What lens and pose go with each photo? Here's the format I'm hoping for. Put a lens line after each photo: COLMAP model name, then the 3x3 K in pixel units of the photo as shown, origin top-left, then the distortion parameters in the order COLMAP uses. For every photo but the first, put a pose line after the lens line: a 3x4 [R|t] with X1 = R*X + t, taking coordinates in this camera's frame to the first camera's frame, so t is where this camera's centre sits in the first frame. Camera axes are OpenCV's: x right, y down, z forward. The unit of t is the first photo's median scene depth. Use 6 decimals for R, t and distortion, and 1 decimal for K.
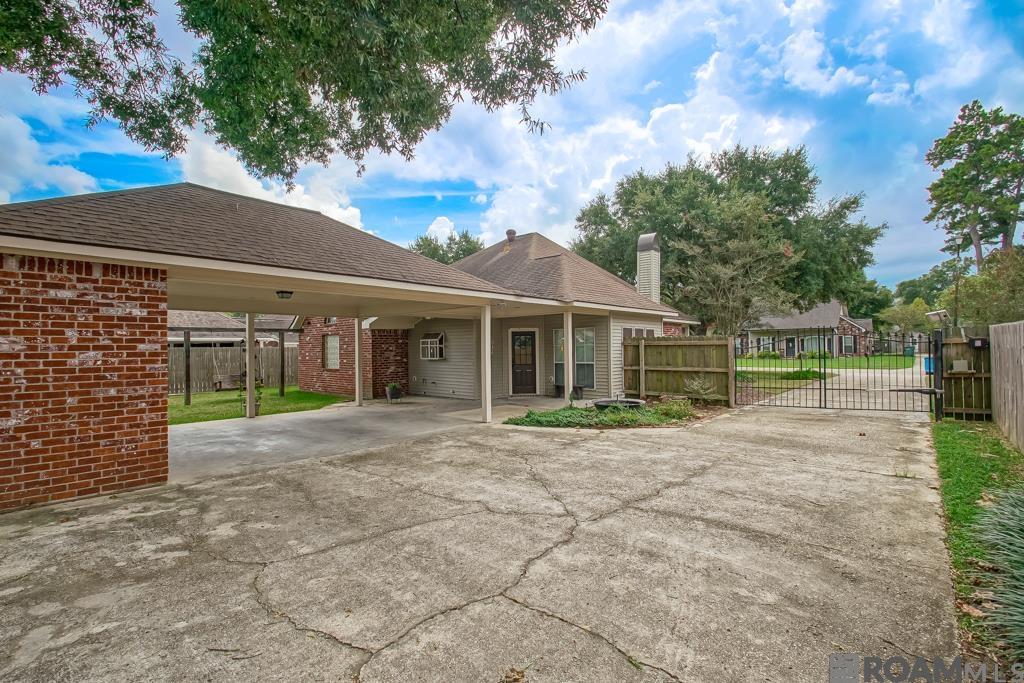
lens RADIAL K [[468.3, 0, 496.6], [0, 468.3, 352.2], [0, 0, 1]] dist [0.003224, 0.000241]
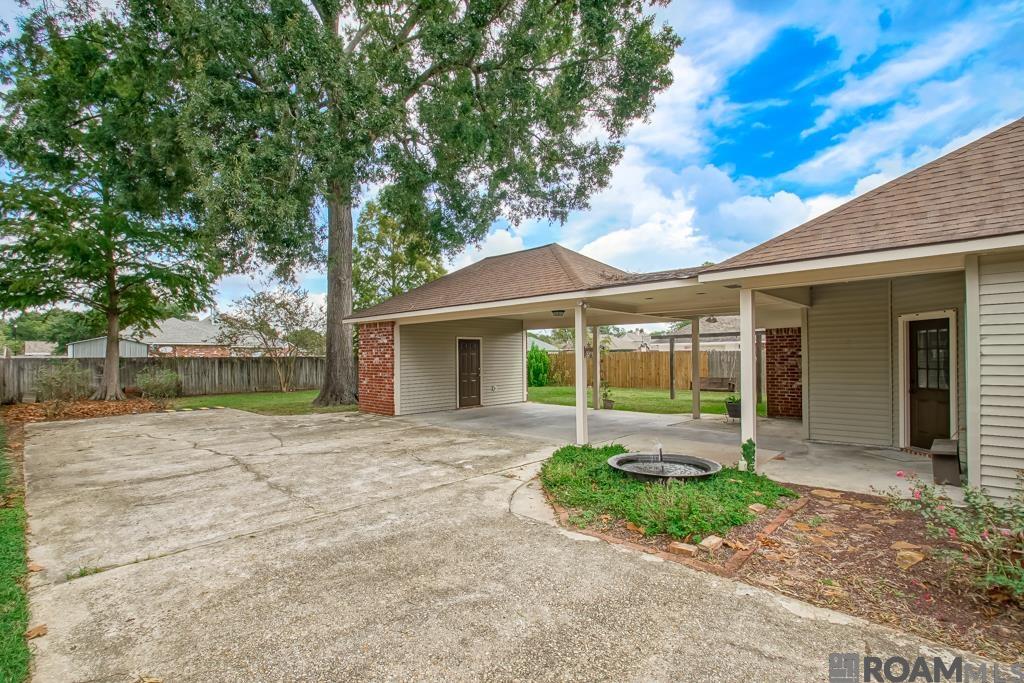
lens RADIAL K [[468.3, 0, 496.6], [0, 468.3, 352.2], [0, 0, 1]] dist [0.003224, 0.000241]
pose [[-0.042739, 0.004687, -0.999075, 0.605595], [0.000655, 0.999989, 0.004663, -0.015572], [0.999086, -0.000455, -0.042742, 0.648645]]
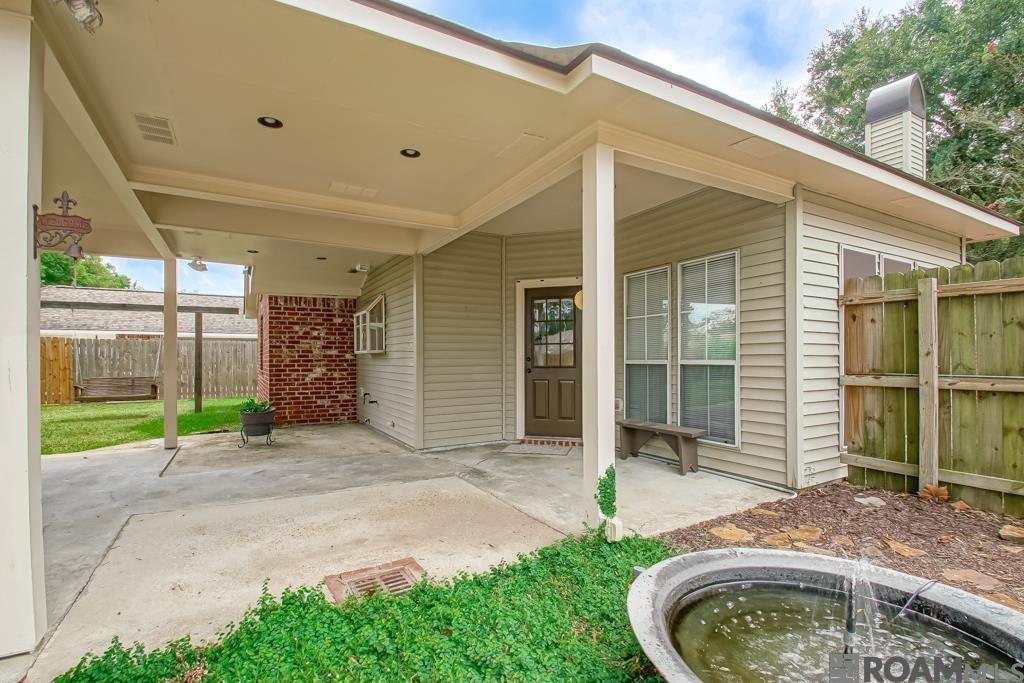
lens RADIAL K [[468.3, 0, 496.6], [0, 468.3, 352.2], [0, 0, 1]] dist [0.003224, 0.000241]
pose [[0.947775, 0.003524, -0.318919, 0.157942], [-0.008384, 0.999869, -0.013868, 0.021533], [0.318828, 0.015818, 0.947681, 0.655045]]
